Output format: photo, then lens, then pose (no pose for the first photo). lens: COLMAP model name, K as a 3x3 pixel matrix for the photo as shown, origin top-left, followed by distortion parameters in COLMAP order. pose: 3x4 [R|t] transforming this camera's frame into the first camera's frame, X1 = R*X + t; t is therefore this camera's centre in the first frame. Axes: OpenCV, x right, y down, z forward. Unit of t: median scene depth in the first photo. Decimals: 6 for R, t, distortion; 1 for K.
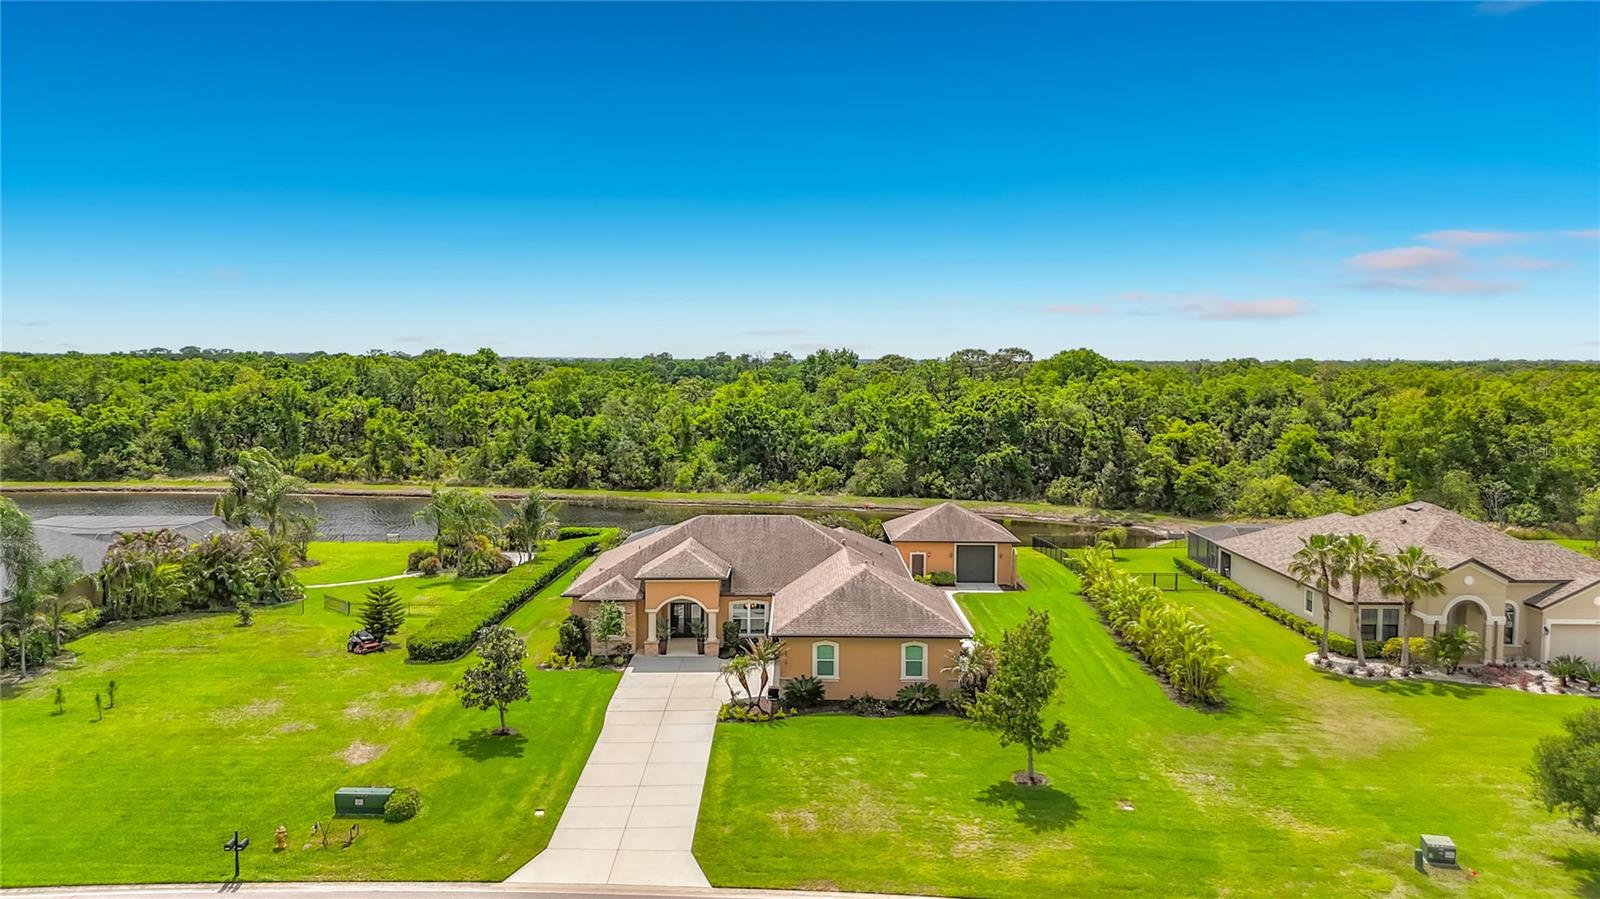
lens RADIAL K [[1201.7, 0, 799.7], [0, 1201.7, 479.7], [0, 0, 1]] dist [0.061621, -0.062159]
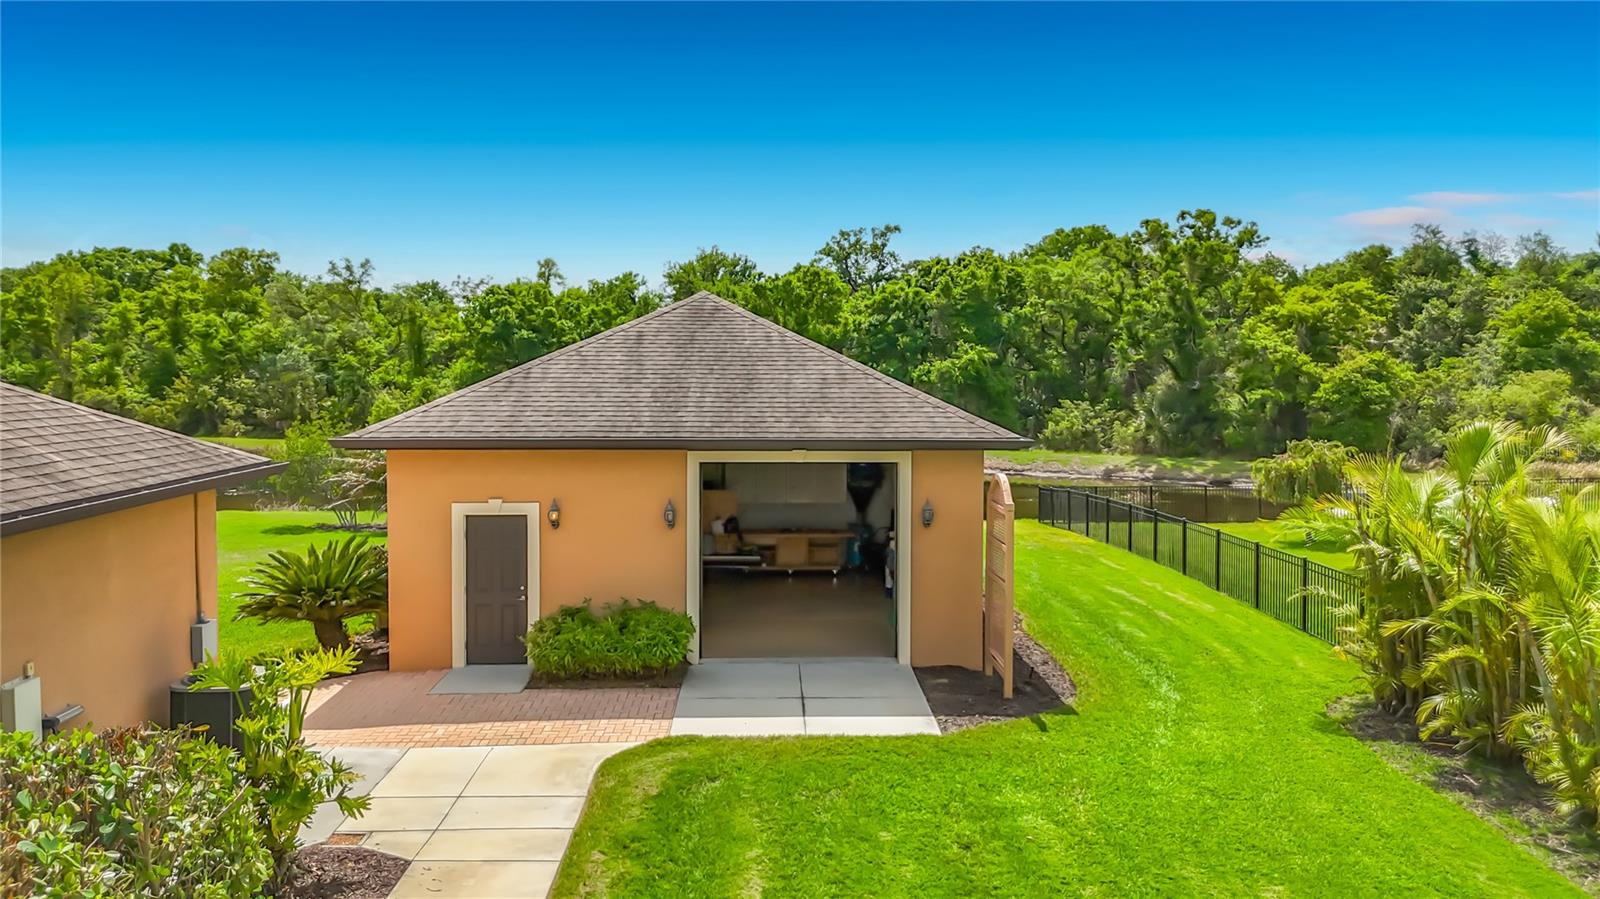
lens RADIAL K [[1201.7, 0, 812.9], [0, 1201.7, 455.6], [0, 0, 1]] dist [0.061621, -0.062159]
pose [[0.999287, -0.003808, 0.037574, 0.086636], [0.004757, 0.999671, -0.025186, 0.035677], [-0.037465, 0.025346, 0.998976, 0.495175]]
